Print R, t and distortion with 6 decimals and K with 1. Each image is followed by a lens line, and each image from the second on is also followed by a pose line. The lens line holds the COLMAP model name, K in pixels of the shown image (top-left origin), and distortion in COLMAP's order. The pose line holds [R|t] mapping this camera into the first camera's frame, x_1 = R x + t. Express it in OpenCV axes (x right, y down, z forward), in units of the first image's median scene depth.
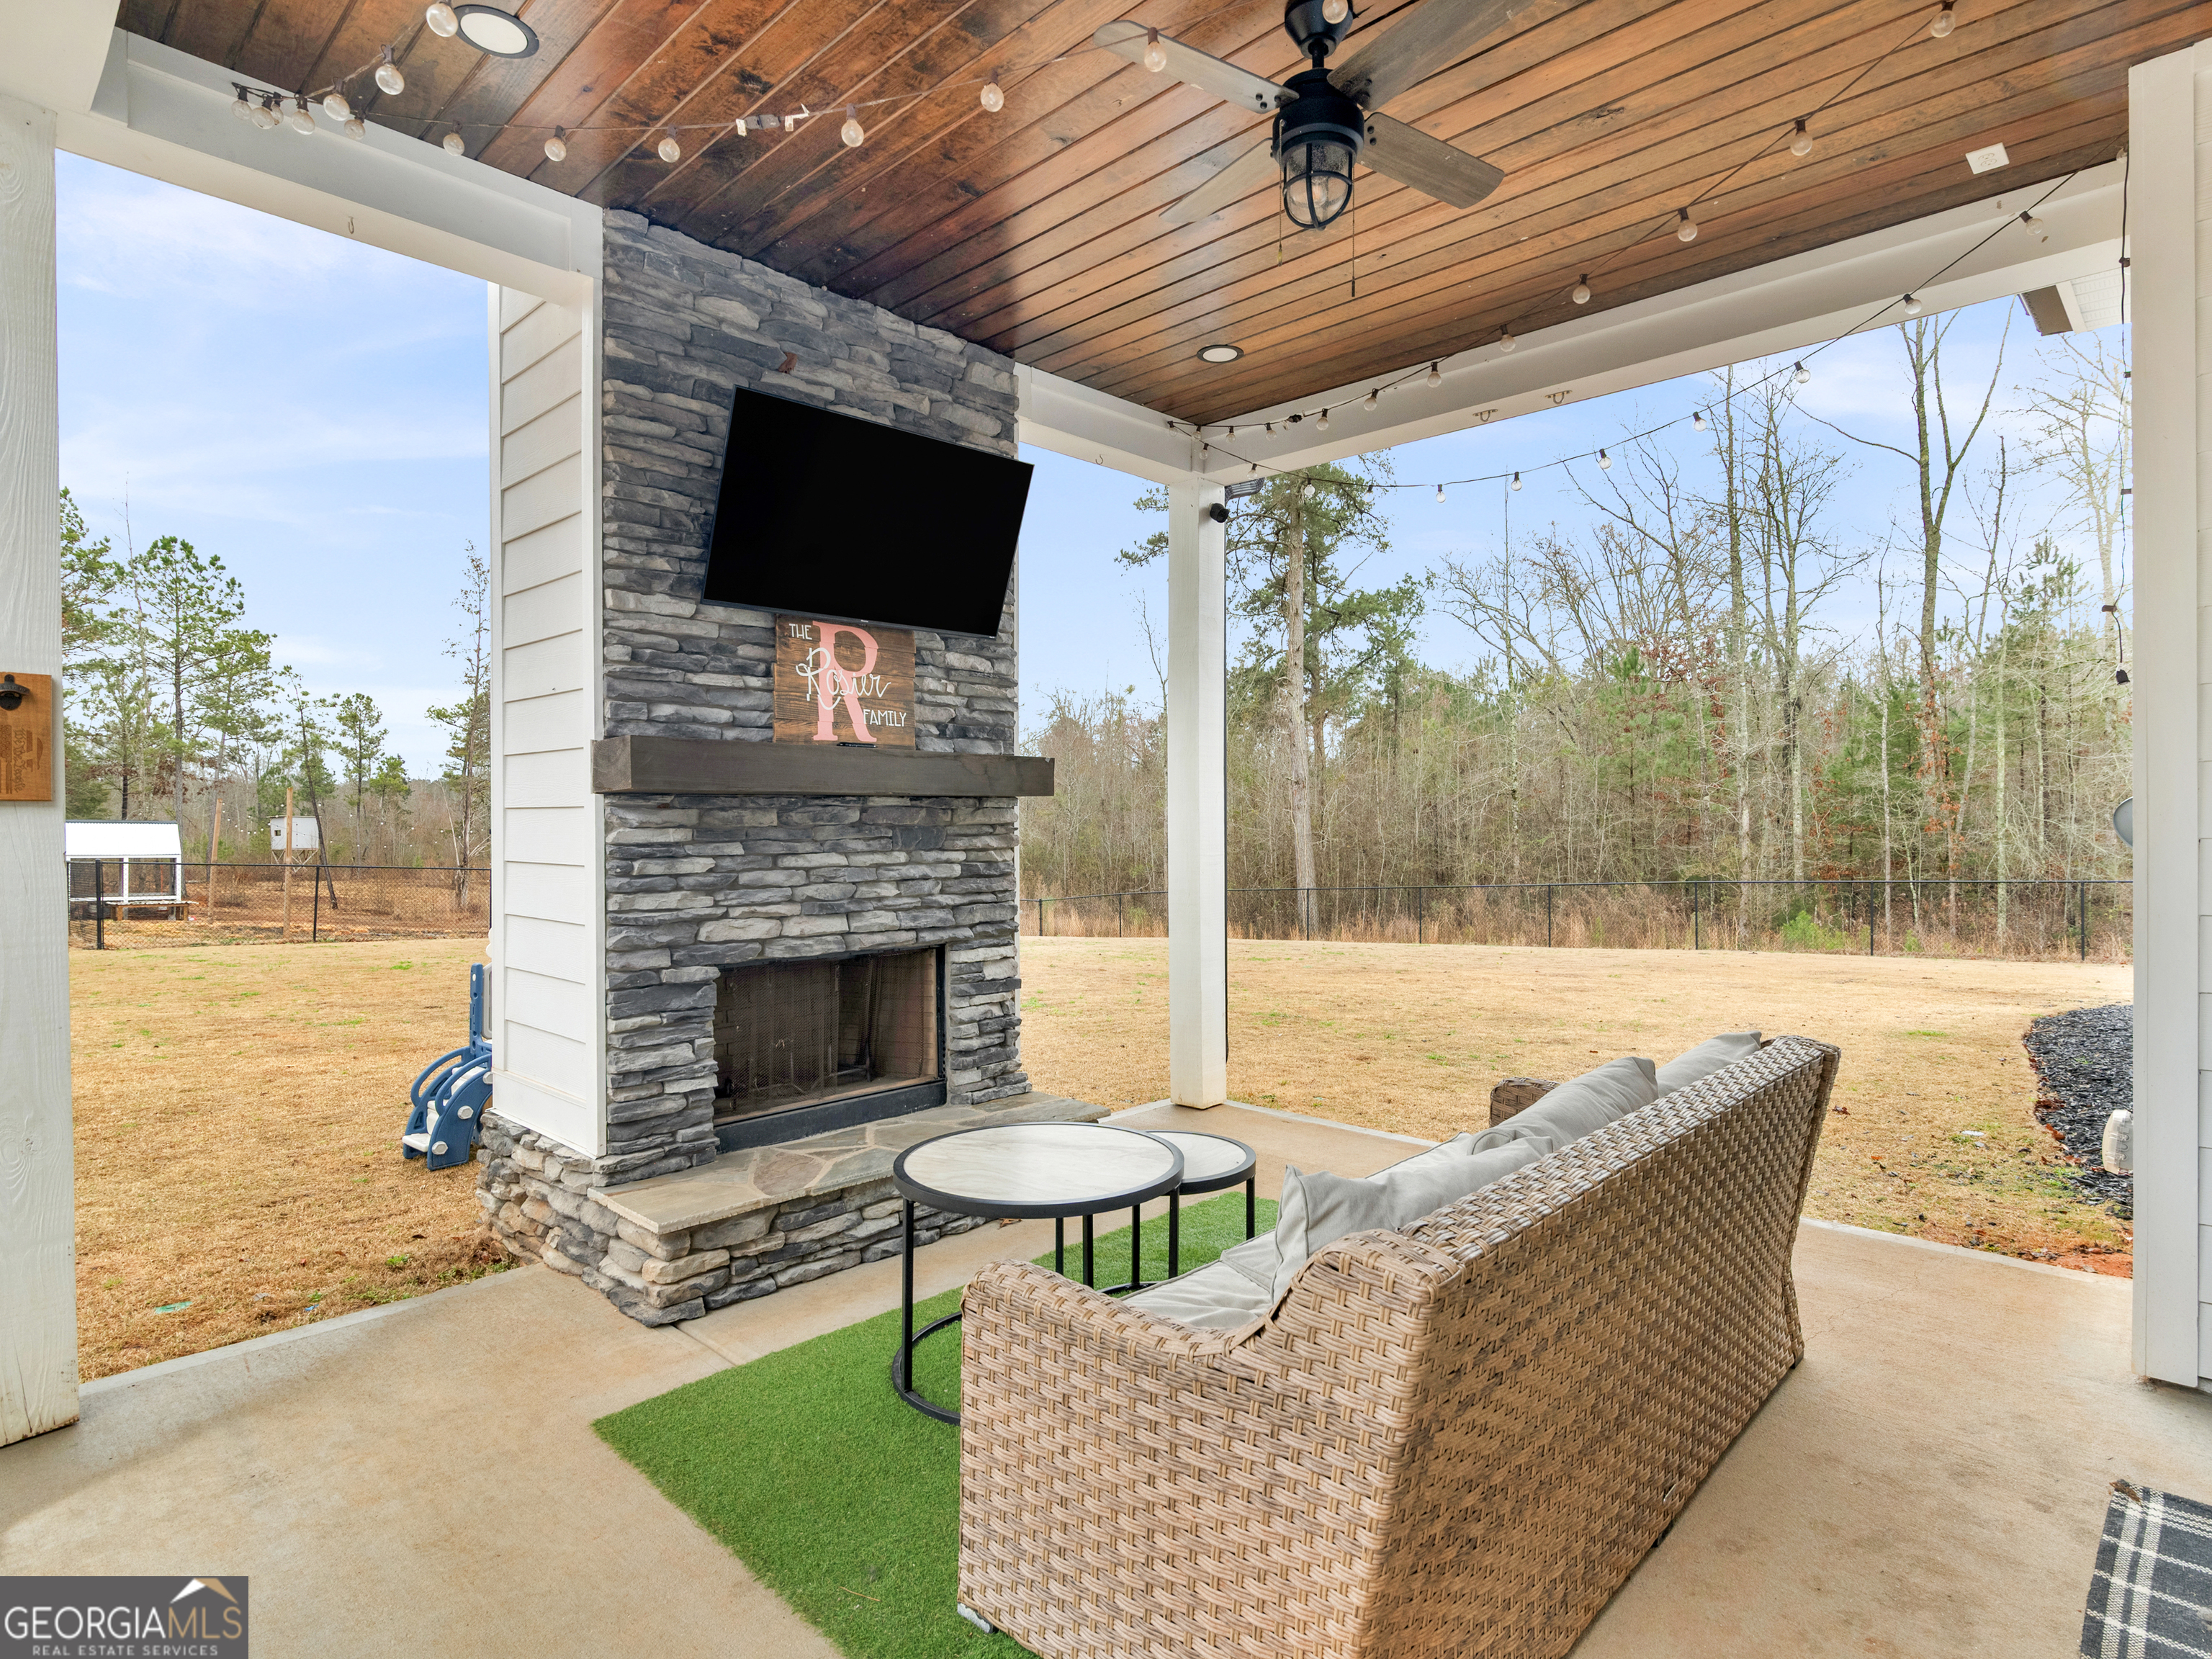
lens RADIAL K [[1187.8, 0, 1106.3], [0, 1187.8, 832.3], [0, 0, 1]] dist [-0.000402, -0.000490]
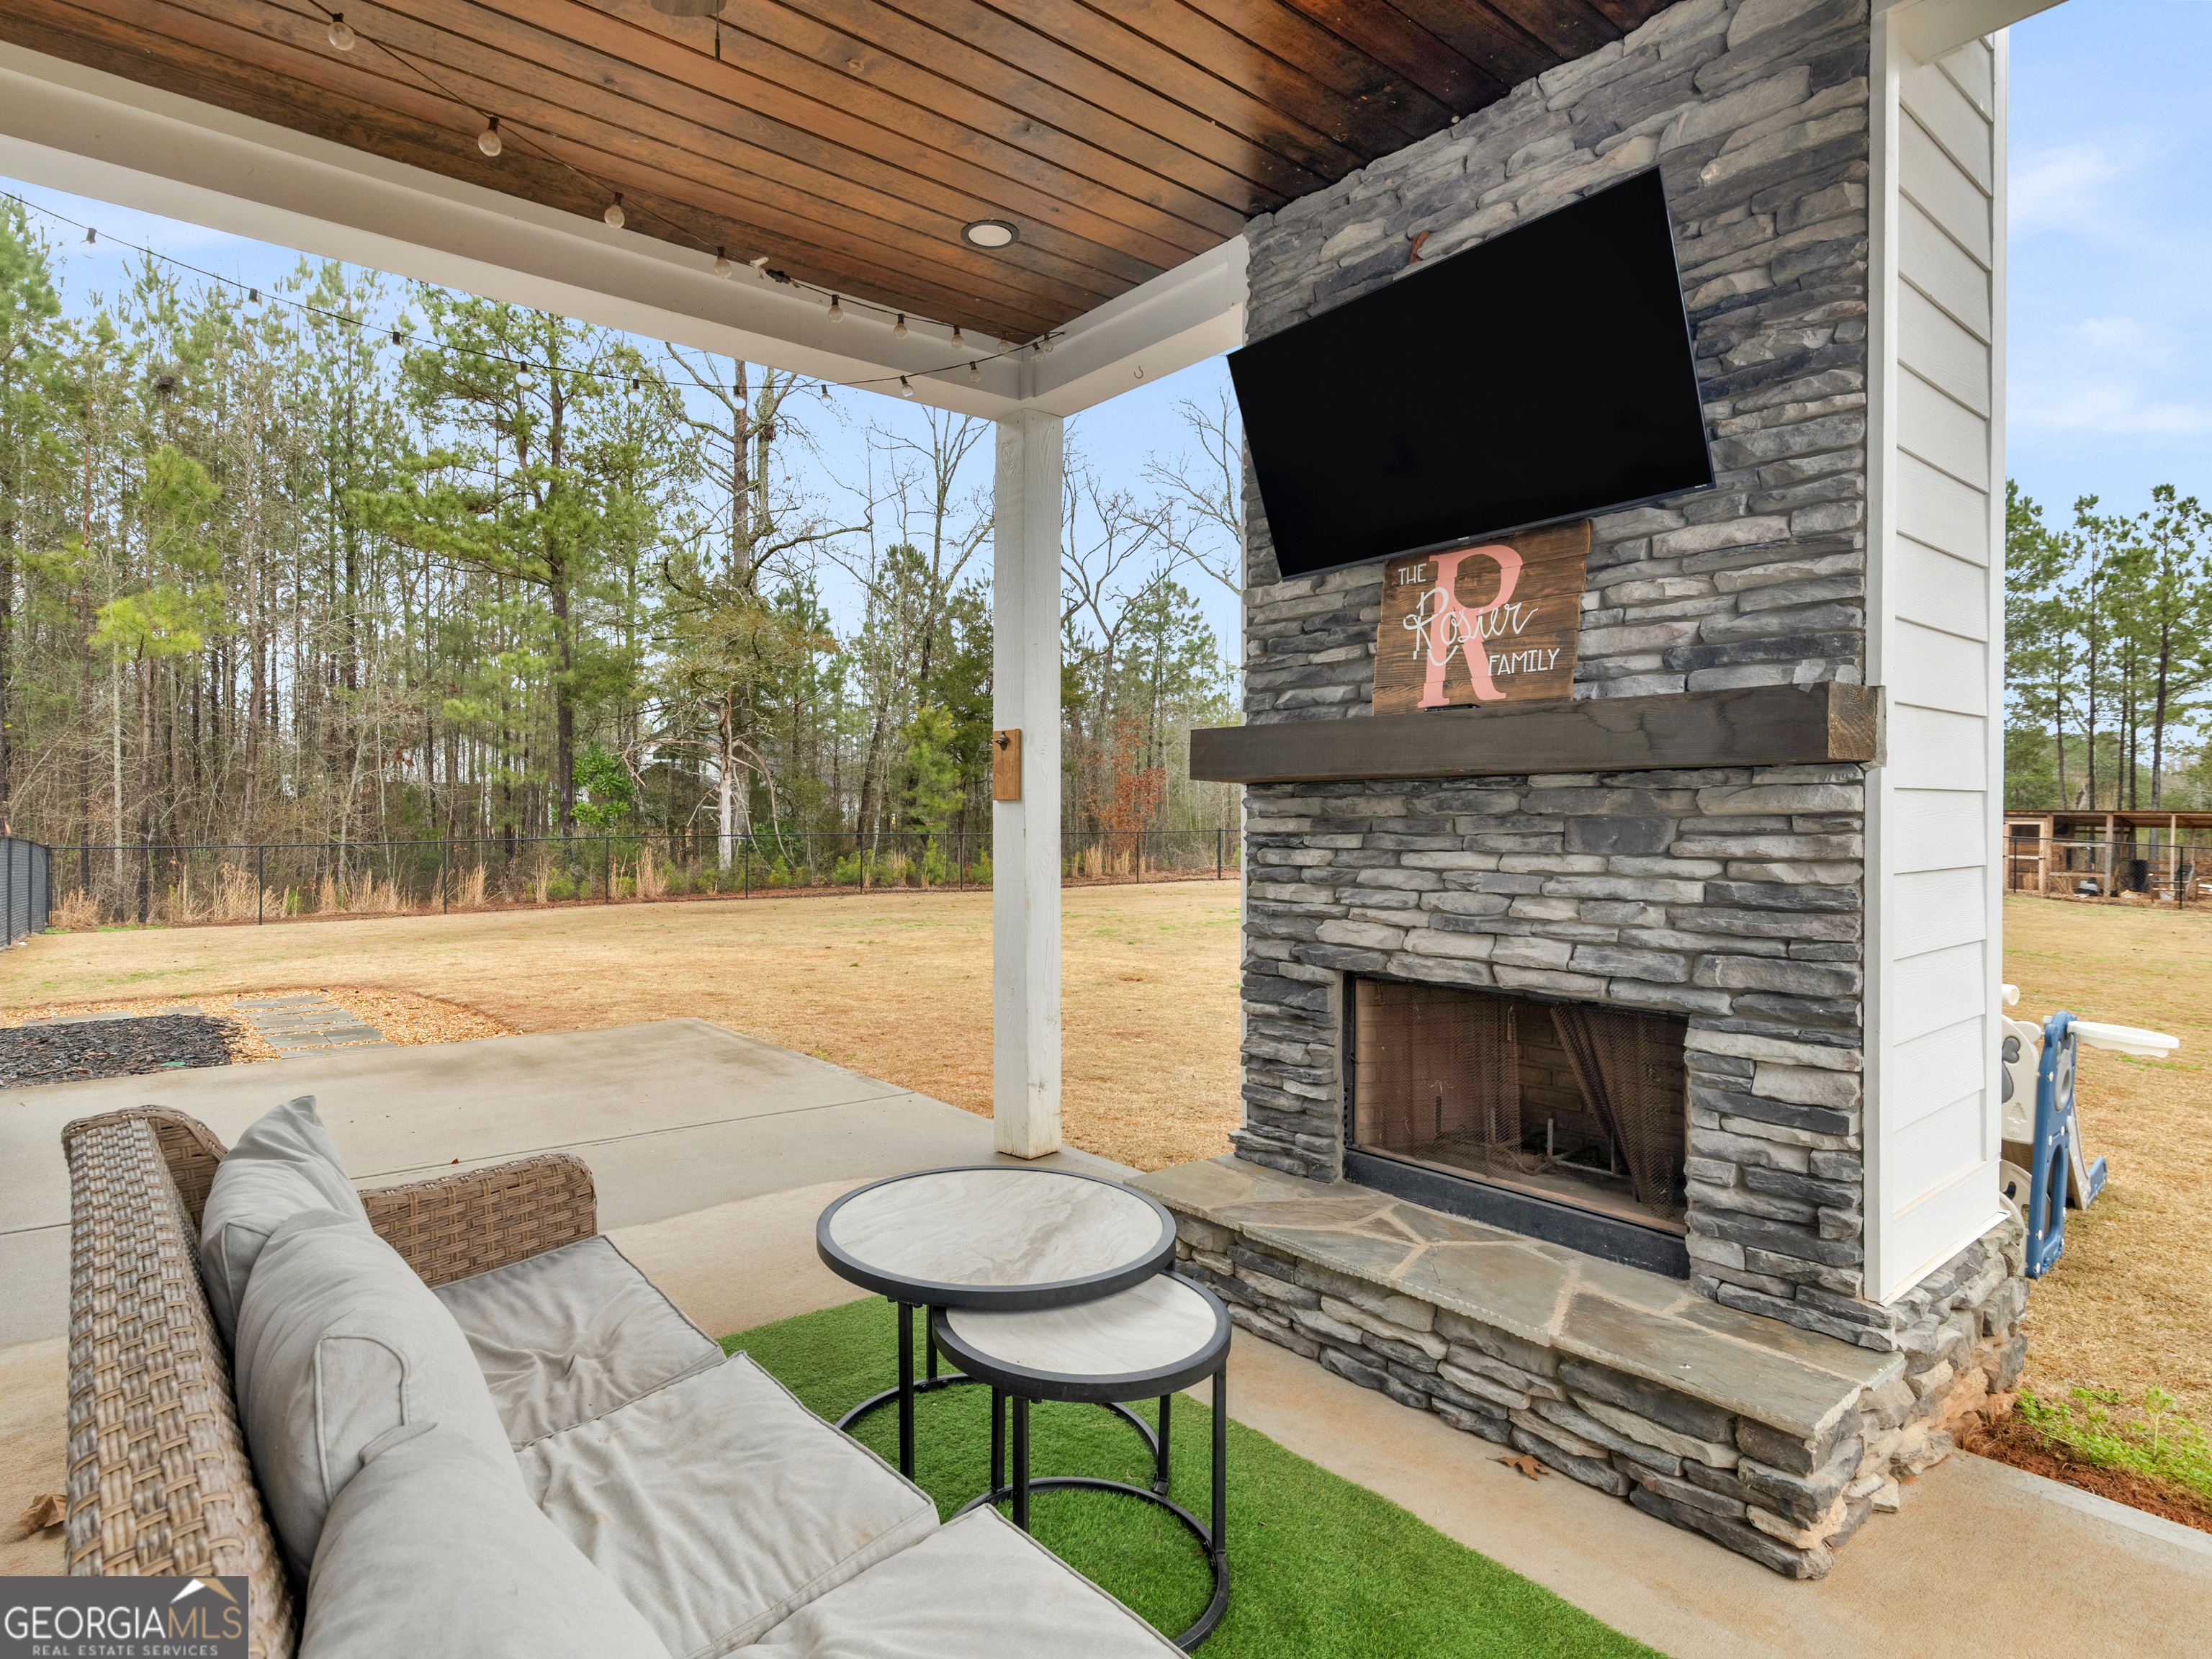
lens RADIAL K [[1187.8, 0, 1105.7], [0, 1187.8, 816.1], [0, 0, 1]] dist [-0.000402, -0.000490]
pose [[-0.118849, -0.000662, -0.992912, 0.557452], [-0.011882, 0.999929, 0.000756, -0.003324], [0.992841, 0.011888, -0.118849, 0.873784]]
